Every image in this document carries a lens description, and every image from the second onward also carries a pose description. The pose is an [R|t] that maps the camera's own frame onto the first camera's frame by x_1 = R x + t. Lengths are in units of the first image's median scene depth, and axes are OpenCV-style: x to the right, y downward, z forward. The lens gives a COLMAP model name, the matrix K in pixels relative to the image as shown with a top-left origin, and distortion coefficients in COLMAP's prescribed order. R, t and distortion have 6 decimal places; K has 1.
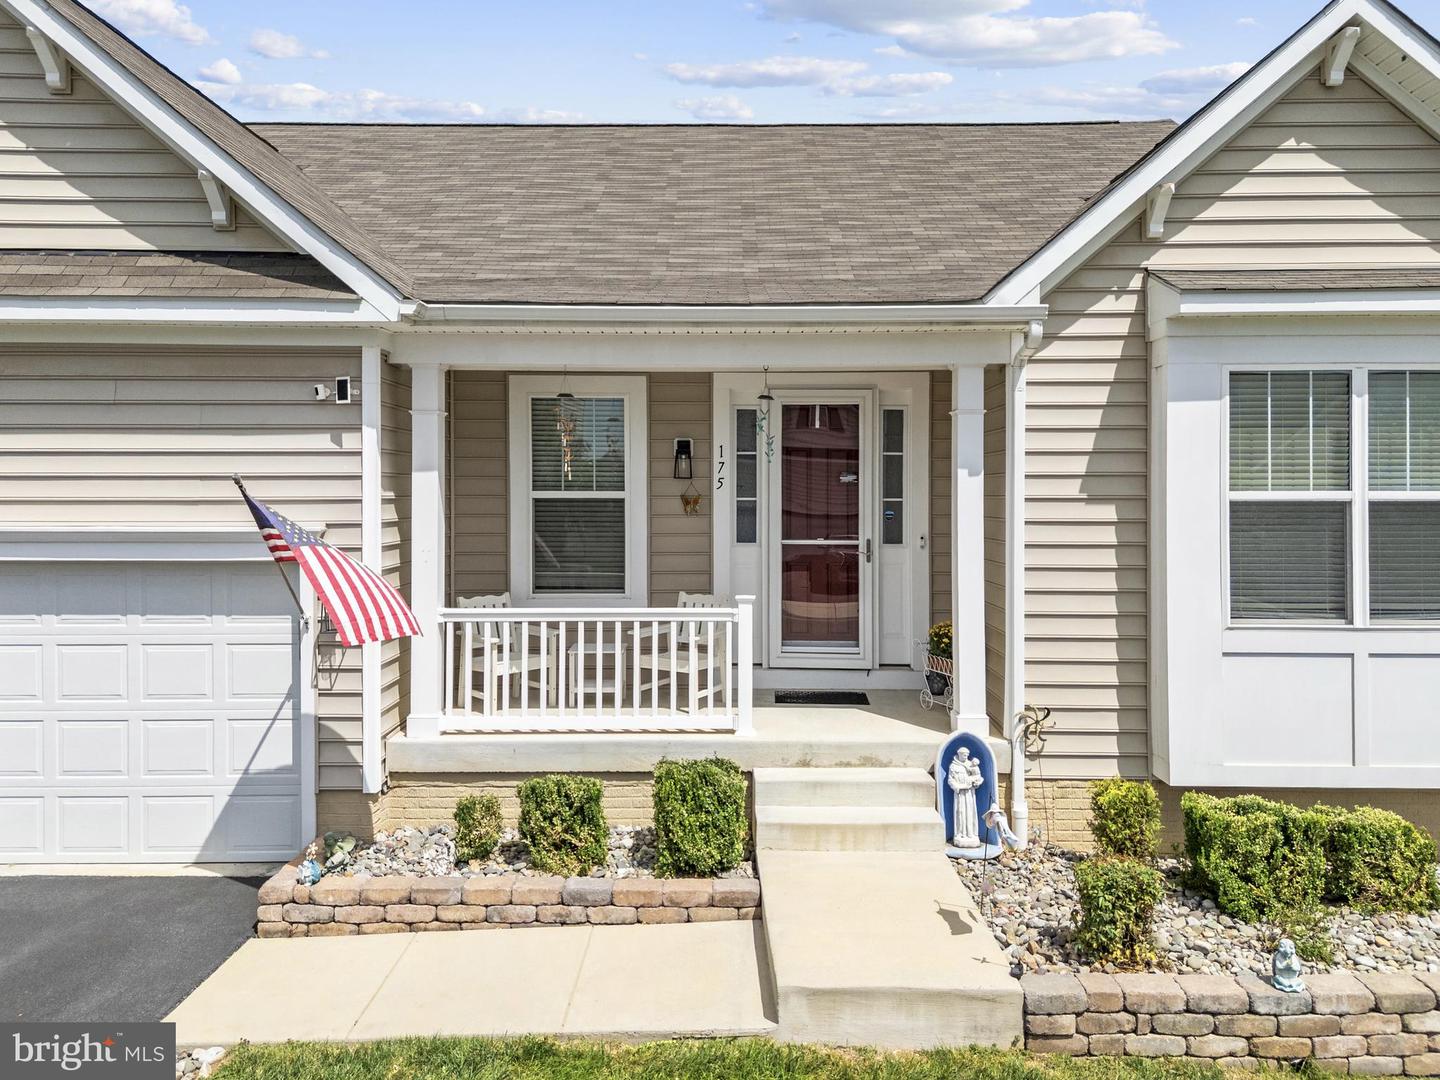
lens RADIAL K [[1084.5, 0, 727.9], [0, 1084.5, 487.5], [0, 0, 1]] dist [0.051113, -0.049687]
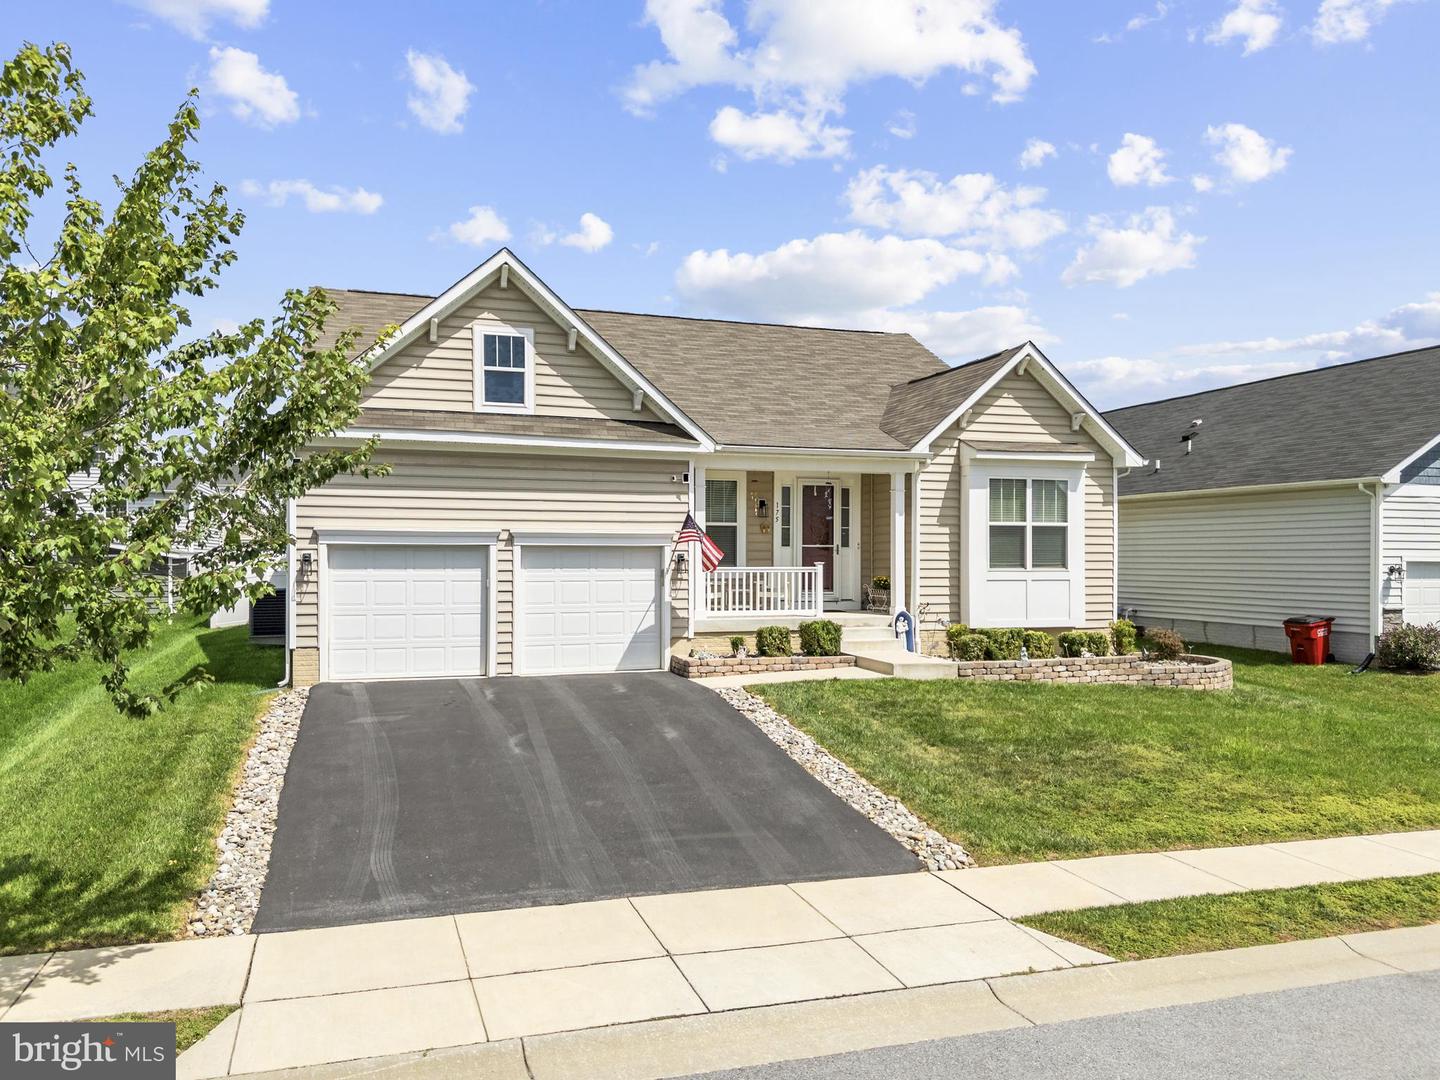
lens RADIAL K [[1071.3, 0, 715.6], [0, 1071.3, 555.5], [0, 0, 1]] dist [0.062866, -0.069755]
pose [[0.947200, 0.001356, 0.320640, -1.026181], [-0.001392, 0.999999, -0.000119, 0.086396], [-0.320640, -0.000333, 0.947201, -1.302412]]
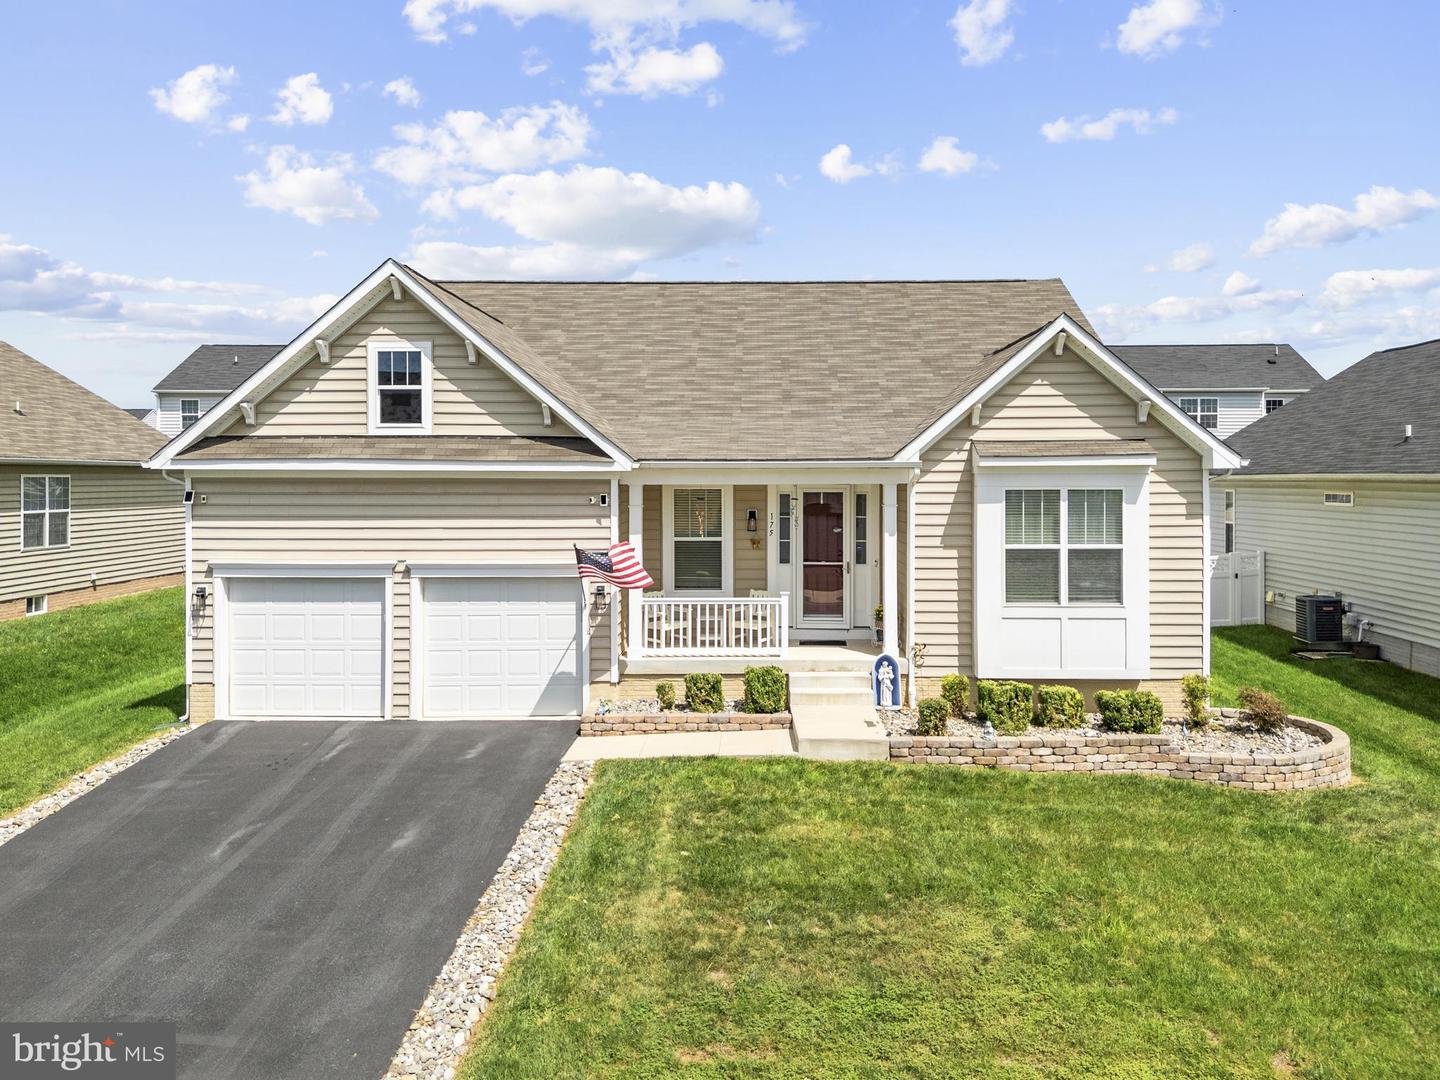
lens RADIAL K [[1096.4, 0, 759.7], [0, 1096.4, 476.6], [0, 0, 1]] dist [0.044091, -0.035517]
pose [[0.999996, -0.001824, -0.002193, -0.028672], [0.001830, 0.999994, 0.002898, -0.134209], [0.002188, -0.002902, 0.999993, -1.159532]]
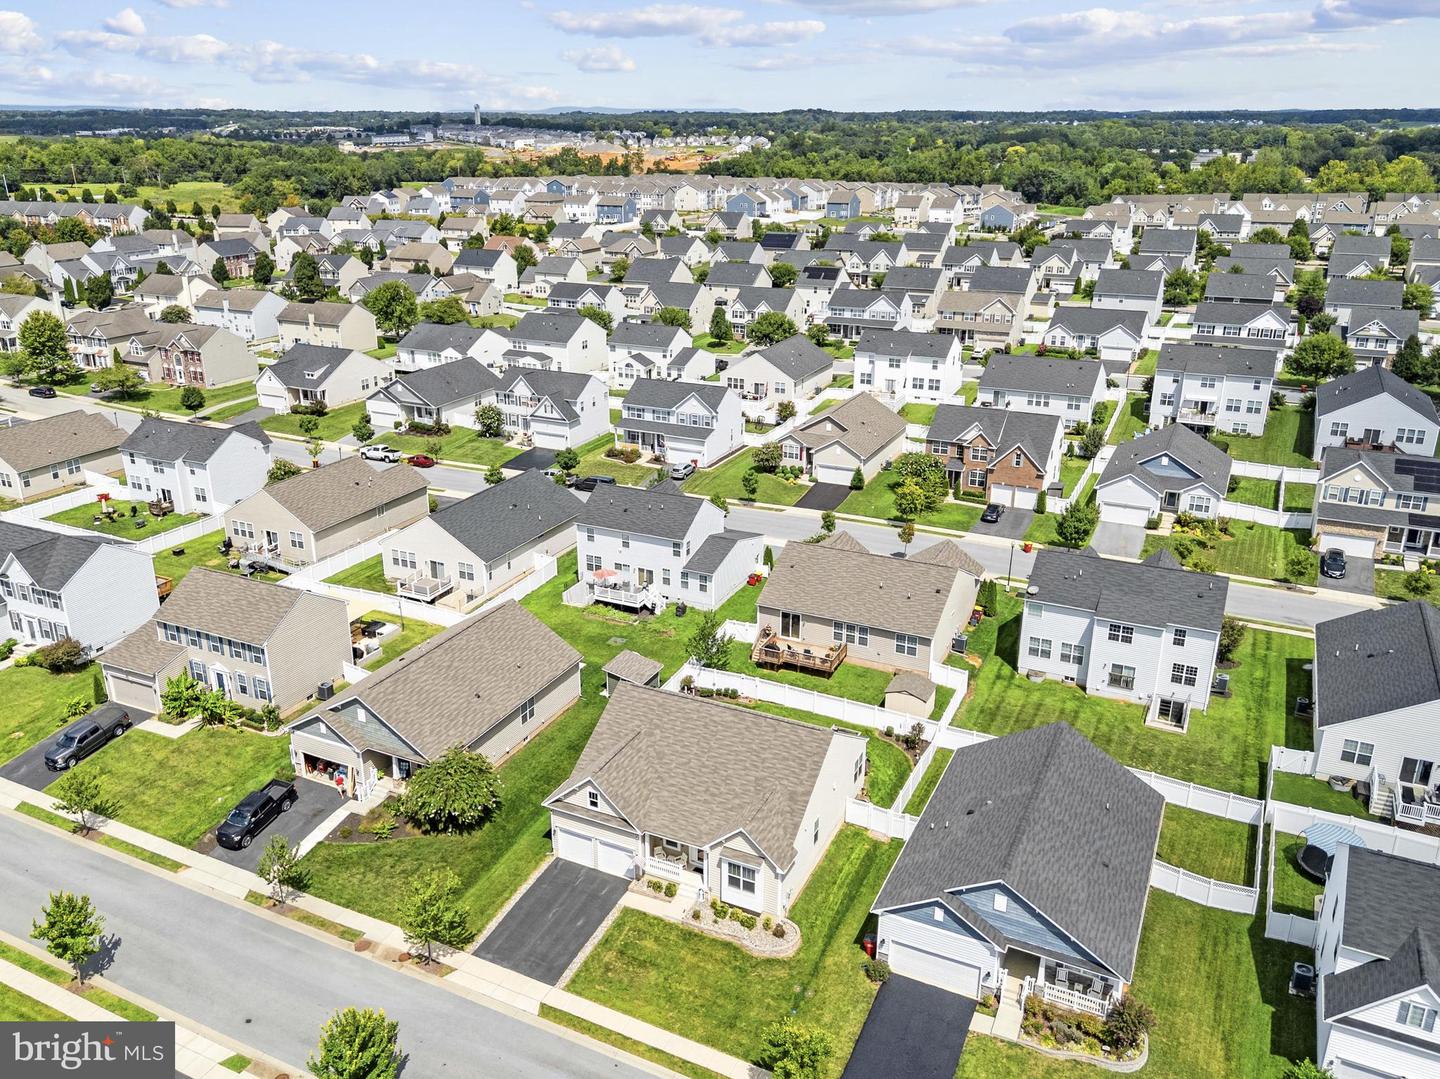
lens RADIAL K [[1131.9, 0, 683.8], [0, 1131.9, 535.9], [0, 0, 1]] dist [0.083313, -0.091810]
pose [[0.896173, 0.147985, -0.418298, 3.355138], [0.005134, 0.939221, 0.343275, -5.330665], [0.443674, -0.309781, 0.840945, -5.622266]]
